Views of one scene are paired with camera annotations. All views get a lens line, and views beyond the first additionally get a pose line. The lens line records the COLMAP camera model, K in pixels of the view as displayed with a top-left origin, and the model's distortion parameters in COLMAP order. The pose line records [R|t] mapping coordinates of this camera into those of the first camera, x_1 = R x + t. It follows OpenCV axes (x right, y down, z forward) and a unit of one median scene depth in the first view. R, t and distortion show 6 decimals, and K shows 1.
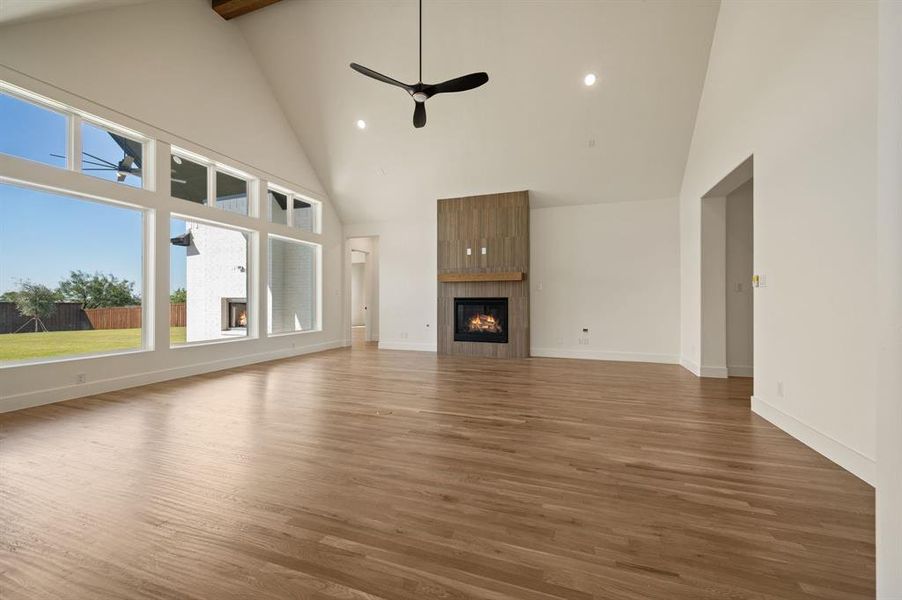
lens RADIAL K [[358.1, 0, 455.2], [0, 358.1, 298.8], [0, 0, 1]] dist [-0.001692, -0.000076]
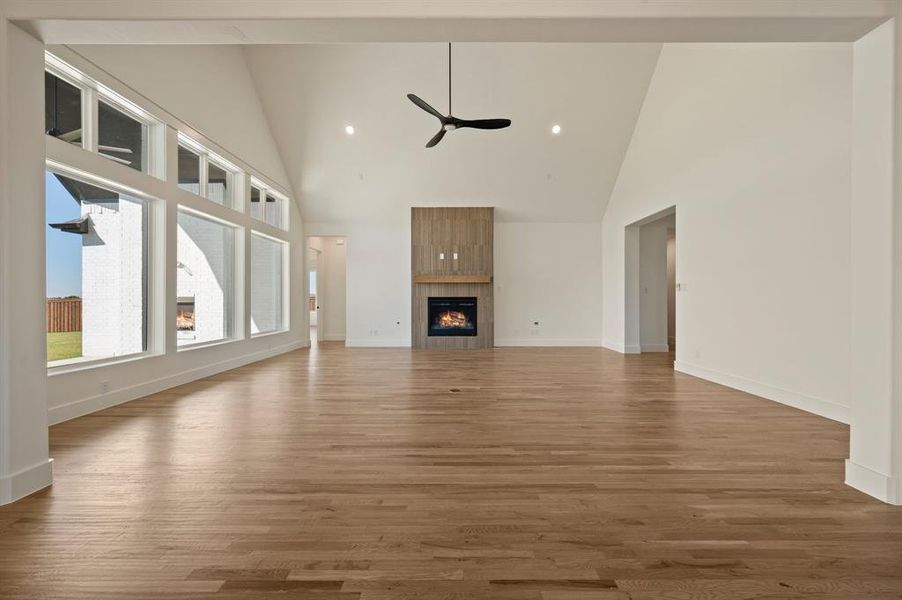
lens RADIAL K [[358.1, 0, 455.2], [0, 358.1, 298.8], [0, 0, 1]] dist [-0.001692, -0.000076]
pose [[0.942897, -0.000524, 0.333085, -0.296317], [-0.000197, 0.999998, 0.002131, -0.000310], [-0.333085, -0.002074, 0.942895, -0.075344]]
